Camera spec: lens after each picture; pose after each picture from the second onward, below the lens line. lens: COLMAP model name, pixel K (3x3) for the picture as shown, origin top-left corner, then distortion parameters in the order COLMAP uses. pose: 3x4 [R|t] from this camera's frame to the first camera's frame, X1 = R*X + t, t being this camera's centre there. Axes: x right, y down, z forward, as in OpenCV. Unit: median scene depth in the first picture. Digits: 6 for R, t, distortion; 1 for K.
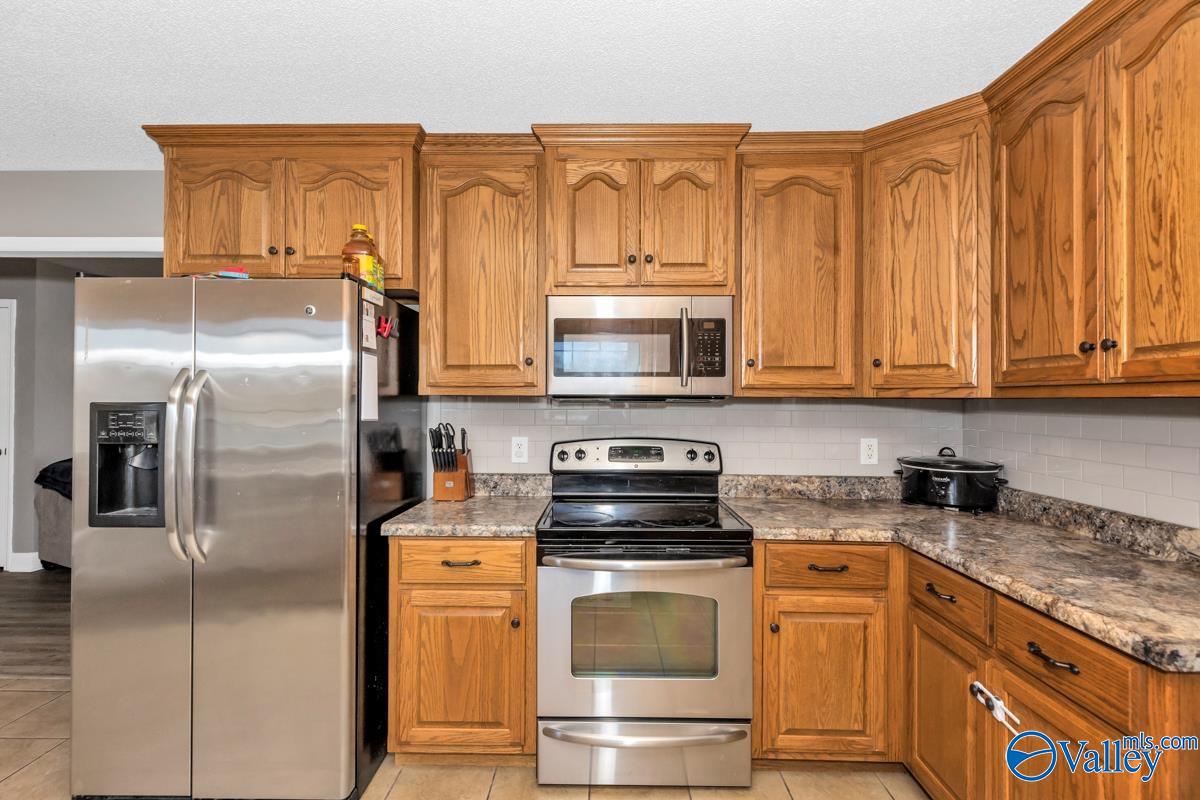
lens RADIAL K [[540.4, 0, 600.0], [0, 540.4, 400.0], [0, 0, 1]] dist [0.009083, 0.000110]
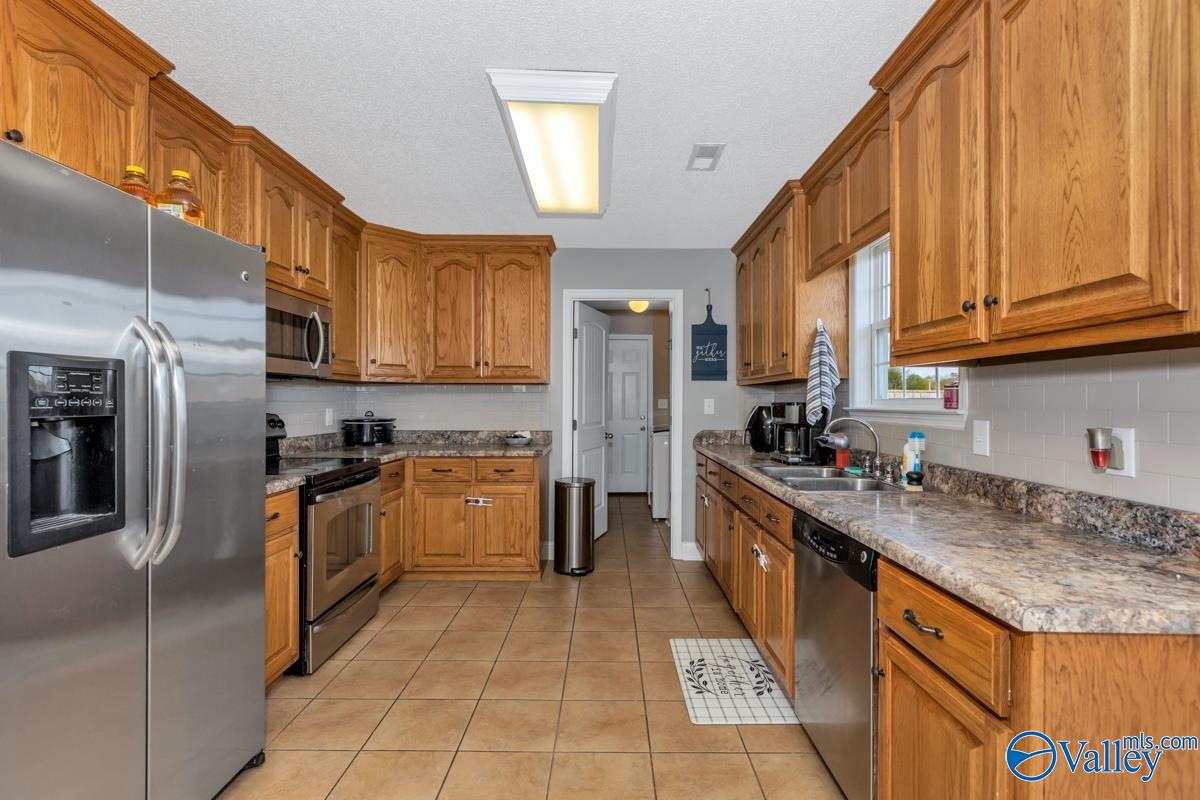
lens RADIAL K [[540.4, 0, 600.0], [0, 540.4, 400.0], [0, 0, 1]] dist [0.009083, 0.000110]
pose [[0.008996, -0.007160, 0.999934, -1.539445], [-0.002735, 0.999970, 0.007185, 0.052276], [-0.999956, -0.002799, 0.008976, 0.341928]]
